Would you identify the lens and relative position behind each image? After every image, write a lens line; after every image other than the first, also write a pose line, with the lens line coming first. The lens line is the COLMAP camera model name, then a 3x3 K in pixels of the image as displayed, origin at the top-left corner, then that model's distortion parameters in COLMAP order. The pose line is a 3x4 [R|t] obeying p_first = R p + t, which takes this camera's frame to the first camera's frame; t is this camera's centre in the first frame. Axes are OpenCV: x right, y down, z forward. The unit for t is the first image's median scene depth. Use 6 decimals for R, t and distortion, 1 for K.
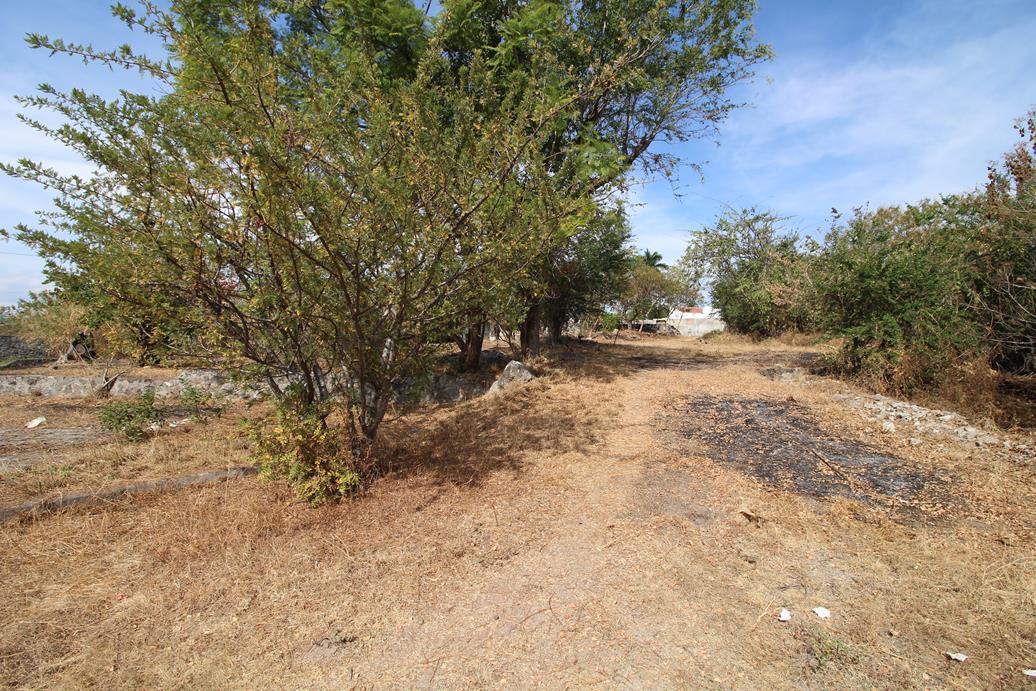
lens RADIAL K [[467.3, 0, 519.1], [0, 467.3, 350.2], [0, 0, 1]] dist [-0.024905, -0.005281]
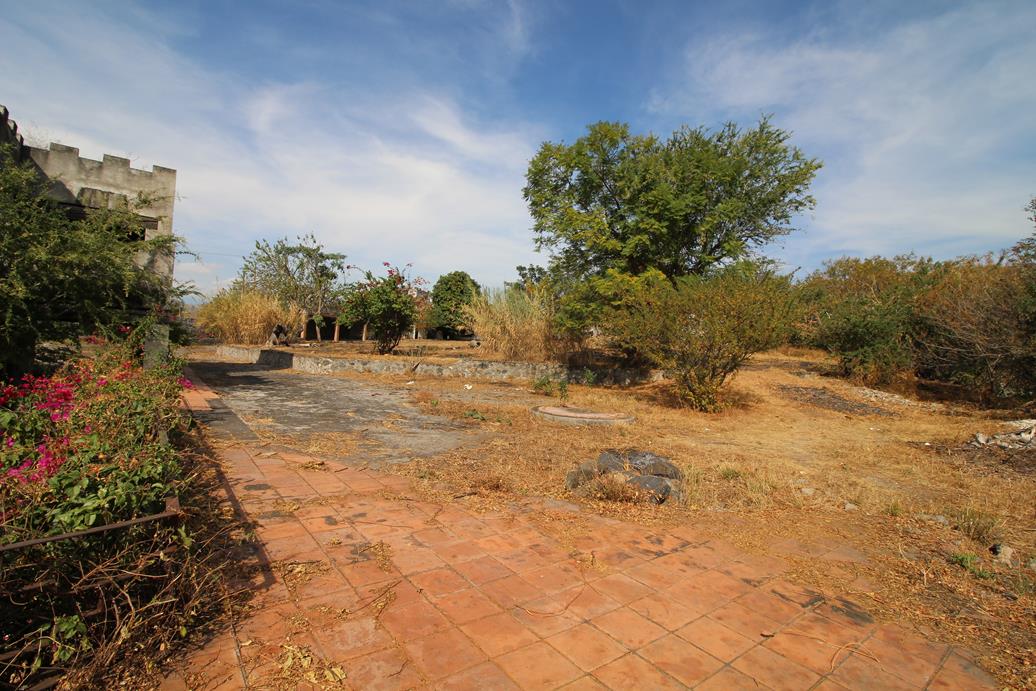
lens RADIAL K [[467.3, 0, 516.8], [0, 467.3, 344.6], [0, 0, 1]] dist [-0.024905, -0.005281]
pose [[0.995112, 0.042682, 0.089052, -0.764992], [-0.043284, 0.999051, 0.004838, -0.029107], [-0.088761, -0.008669, 0.996015, -0.731689]]
